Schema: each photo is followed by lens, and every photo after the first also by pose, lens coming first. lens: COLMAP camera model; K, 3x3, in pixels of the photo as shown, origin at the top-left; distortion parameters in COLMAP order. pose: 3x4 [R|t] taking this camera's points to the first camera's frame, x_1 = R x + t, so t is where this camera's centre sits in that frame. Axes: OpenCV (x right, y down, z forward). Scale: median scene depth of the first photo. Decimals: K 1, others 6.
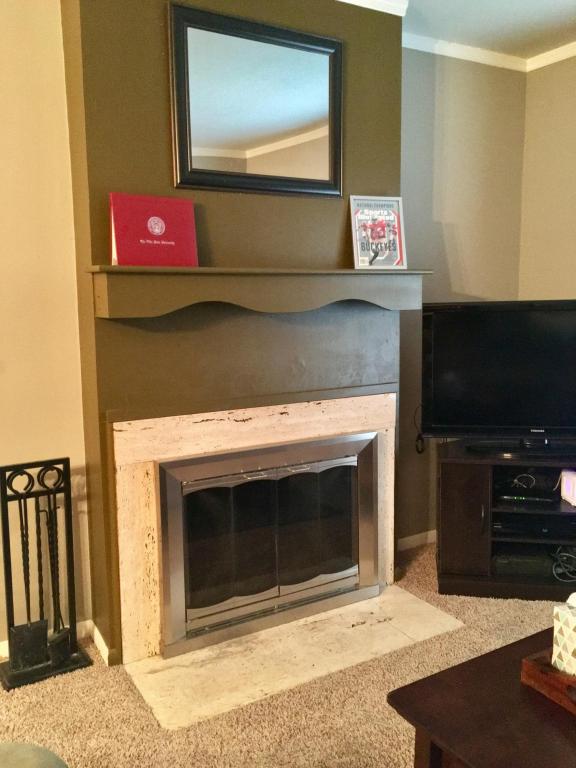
lens RADIAL K [[653.8, 0, 288.0], [0, 653.8, 384.0], [0, 0, 1]] dist [0.036612, -0.018082]
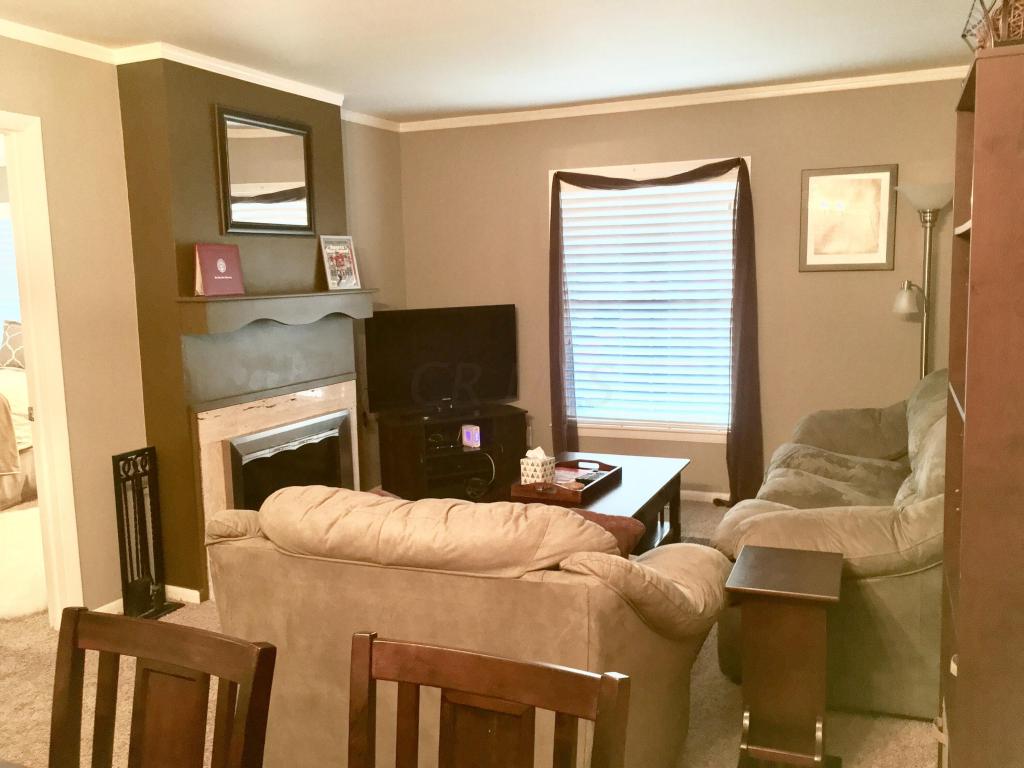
lens RADIAL K [[871.8, 0, 512.0], [0, 871.8, 384.0], [0, 0, 1]] dist [0.036612, -0.018082]
pose [[0.815859, -0.081316, 0.572505, -0.632082], [0.088705, 0.995944, 0.015049, 0.024947], [-0.571407, 0.038506, 0.819763, -0.681929]]
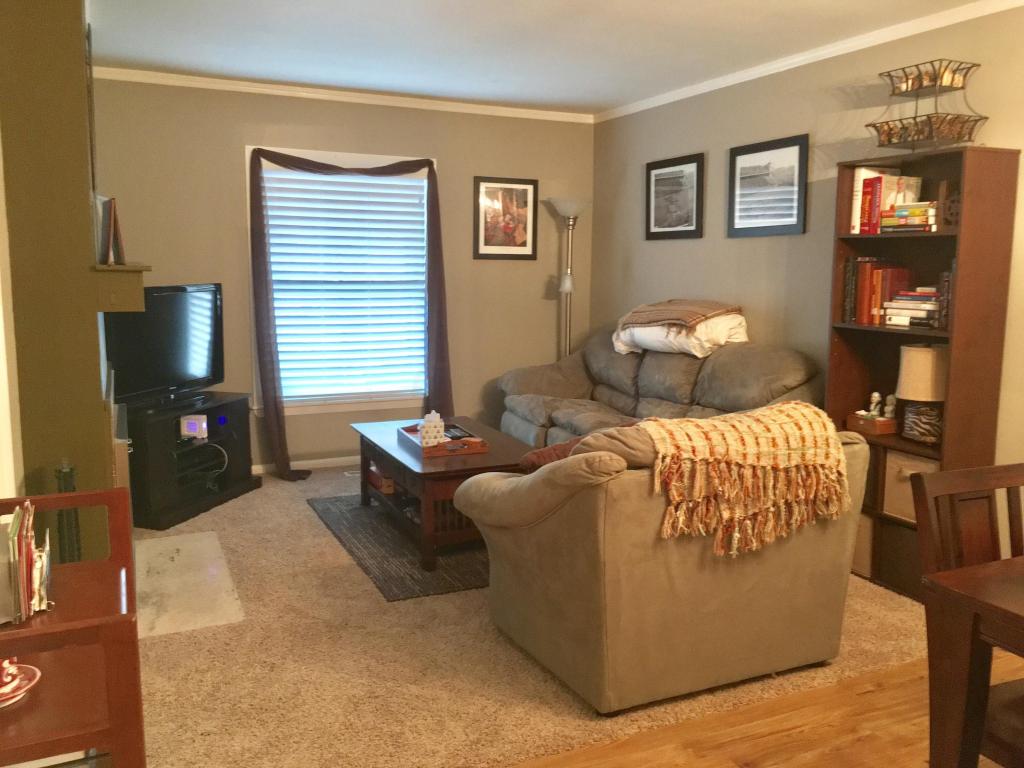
lens RADIAL K [[871.8, 0, 512.0], [0, 871.8, 384.0], [0, 0, 1]] dist [0.036612, -0.018082]
pose [[0.111709, -0.126713, 0.985629, -1.322701], [0.116400, 0.986678, 0.113655, -0.057609], [-0.986900, 0.102031, 0.124970, 0.148652]]
